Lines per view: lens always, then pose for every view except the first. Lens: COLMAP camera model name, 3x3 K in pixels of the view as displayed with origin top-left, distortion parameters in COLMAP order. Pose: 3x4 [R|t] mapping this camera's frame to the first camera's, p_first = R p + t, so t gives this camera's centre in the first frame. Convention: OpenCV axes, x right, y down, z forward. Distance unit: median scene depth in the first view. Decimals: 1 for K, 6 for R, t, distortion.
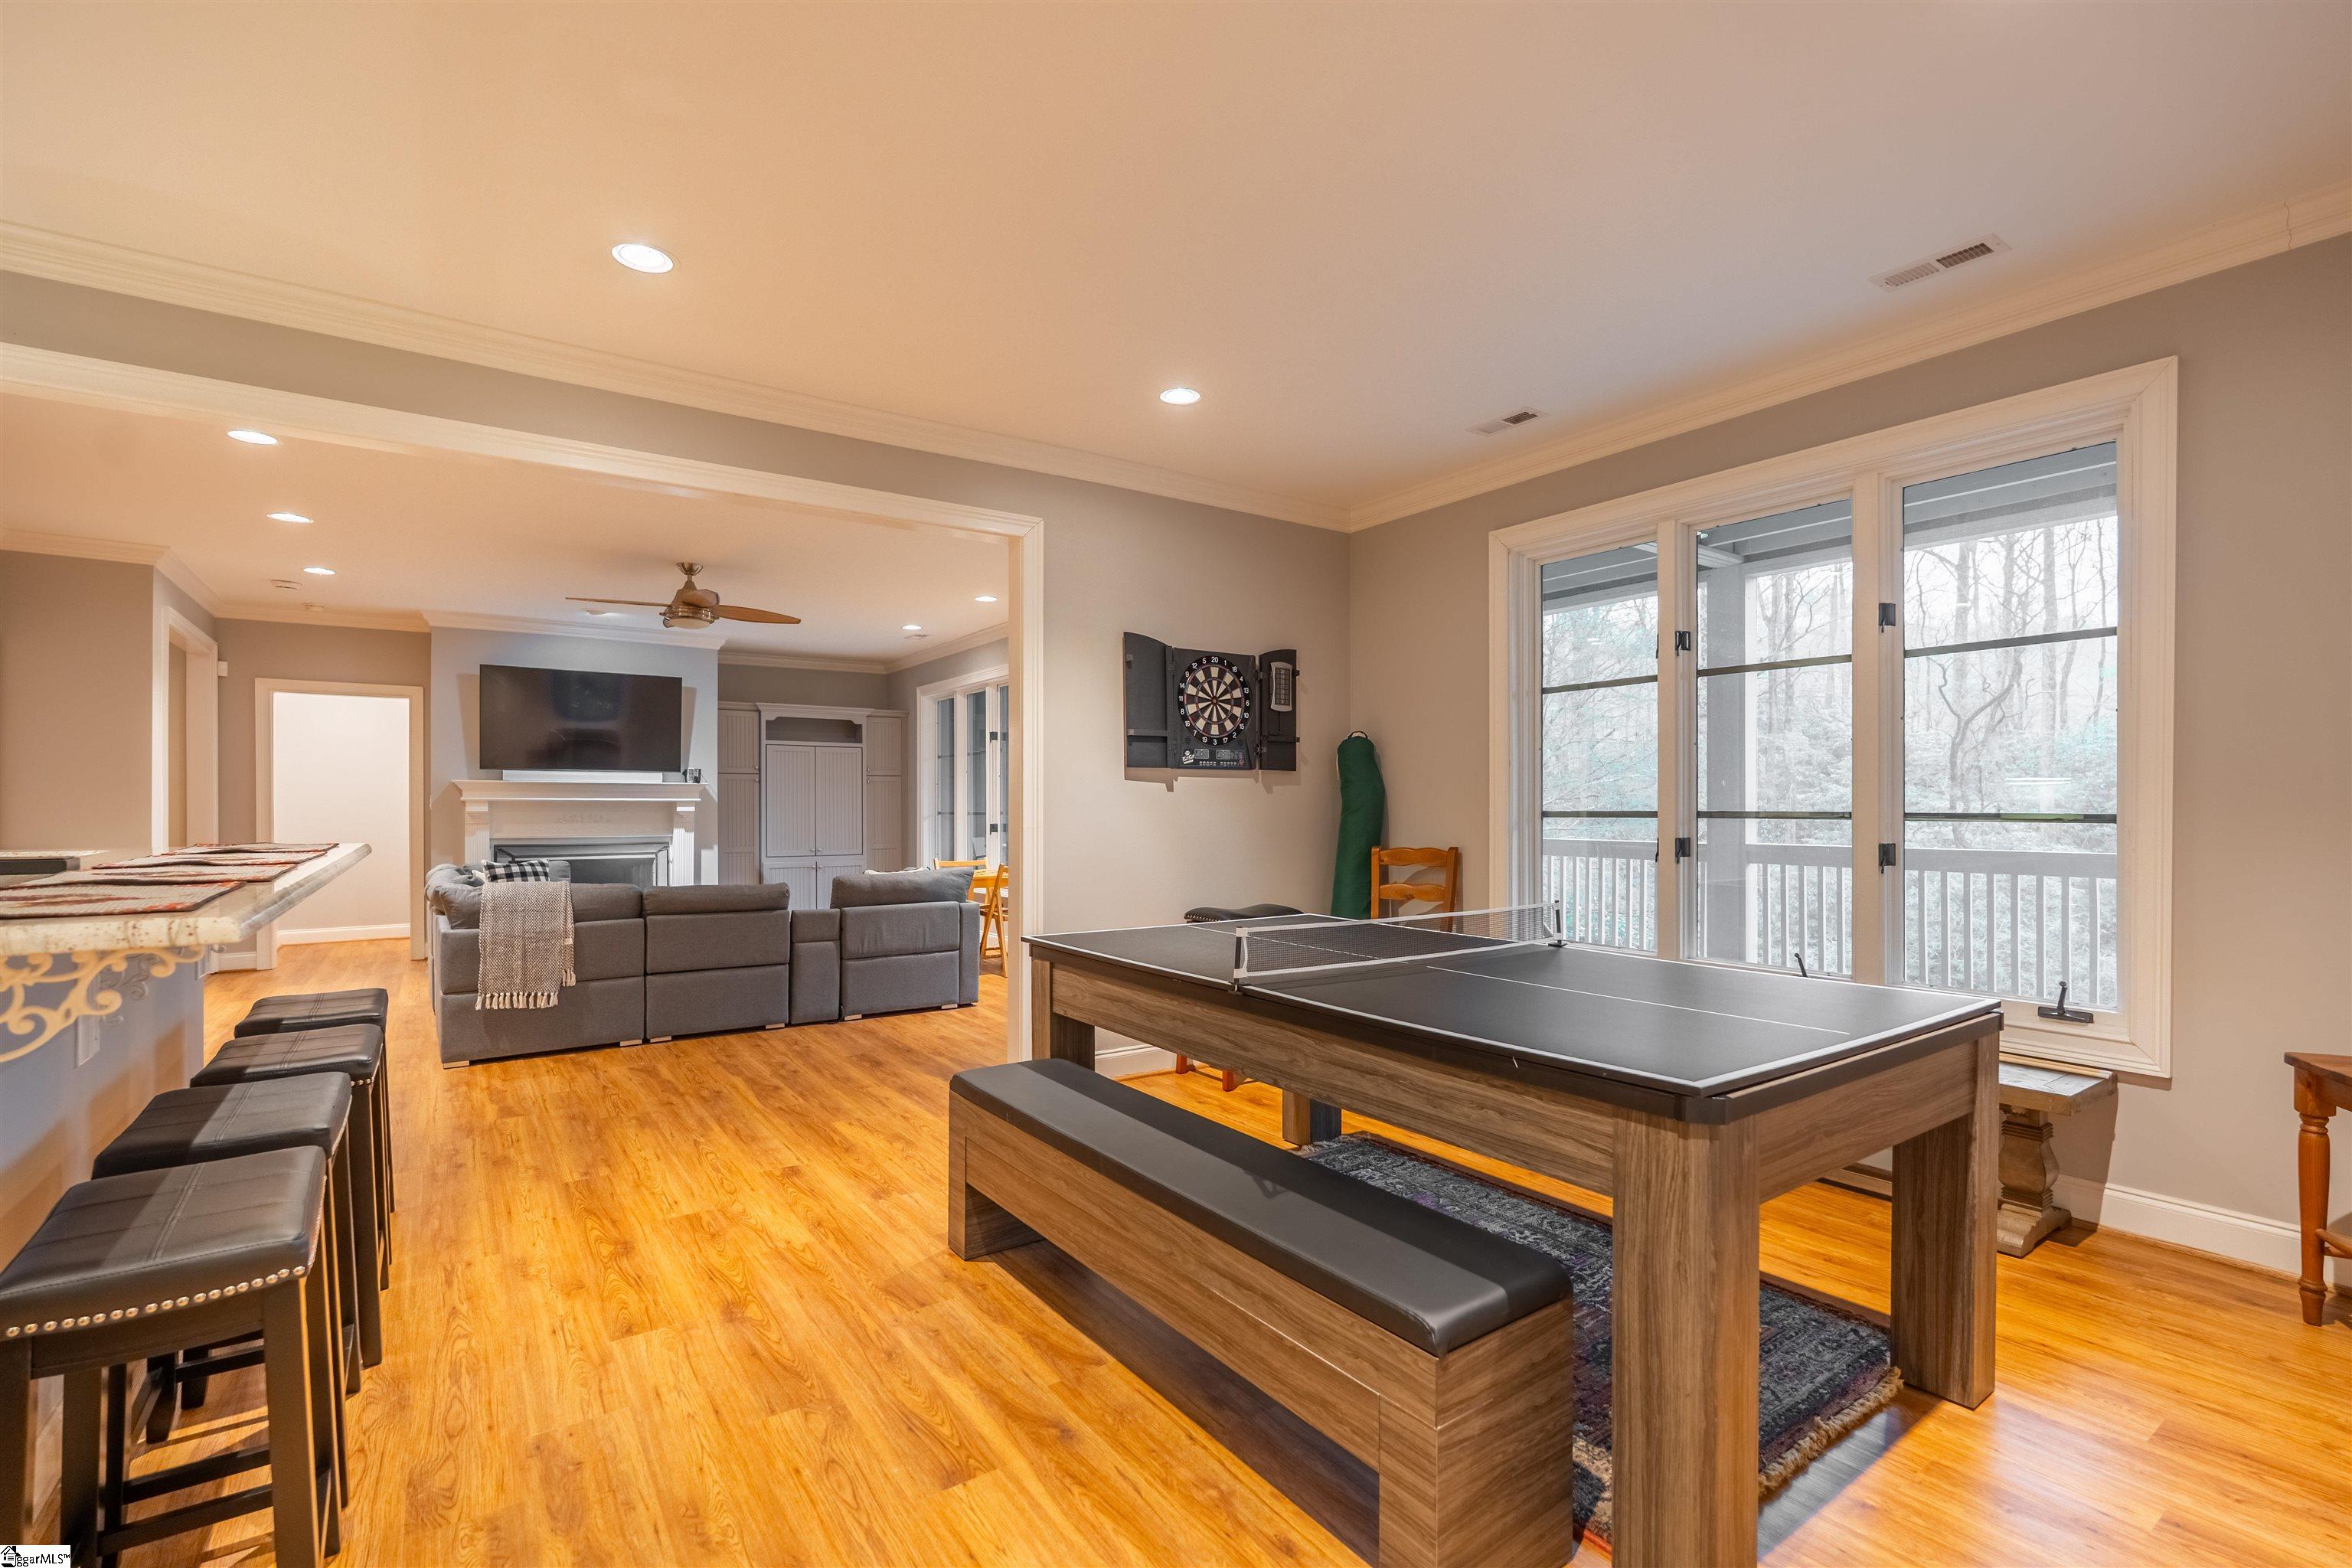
lens RADIAL K [[1038.0, 0, 1160.0], [0, 1038.0, 803.4], [0, 0, 1]] dist [0.015276, 0.000702]
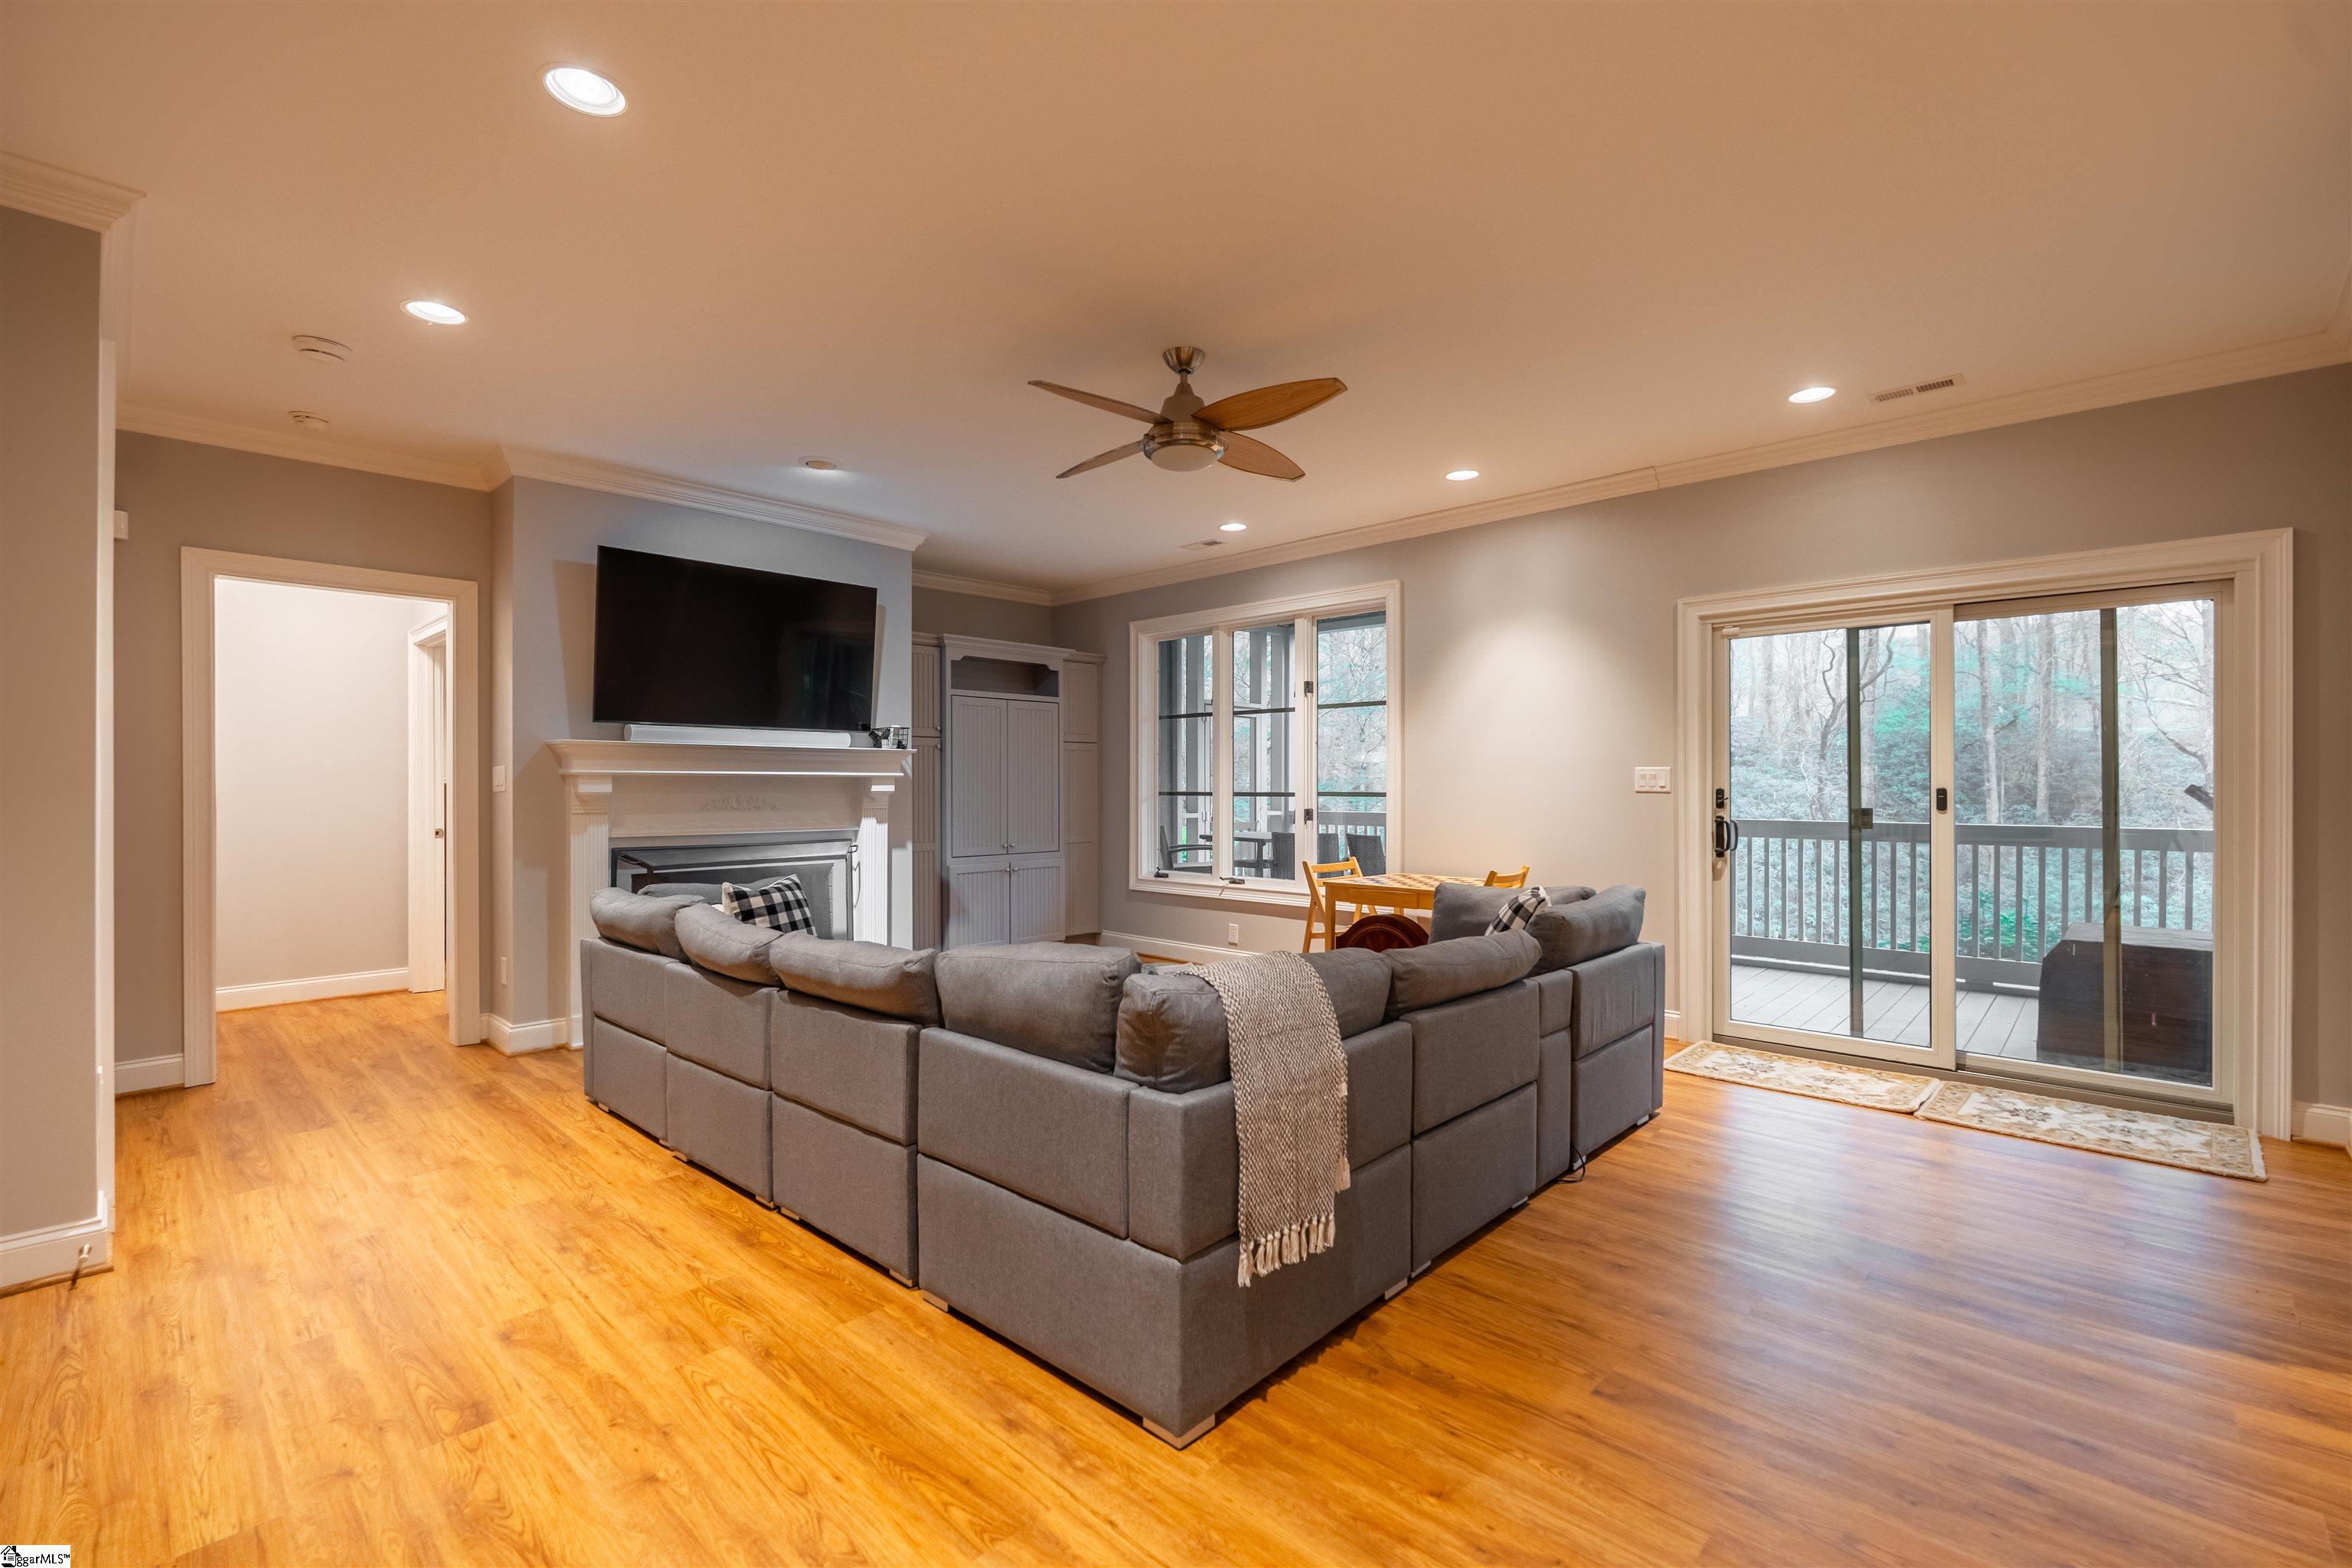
lens RADIAL K [[1038.0, 0, 1191.7], [0, 1038.0, 768.4], [0, 0, 1]] dist [0.015276, 0.000702]
pose [[0.980956, 0.000204, 0.194232, -0.401156], [0.001915, 0.999941, -0.010724, 0.000472], [-0.194222, 0.010892, 0.980897, 0.324895]]
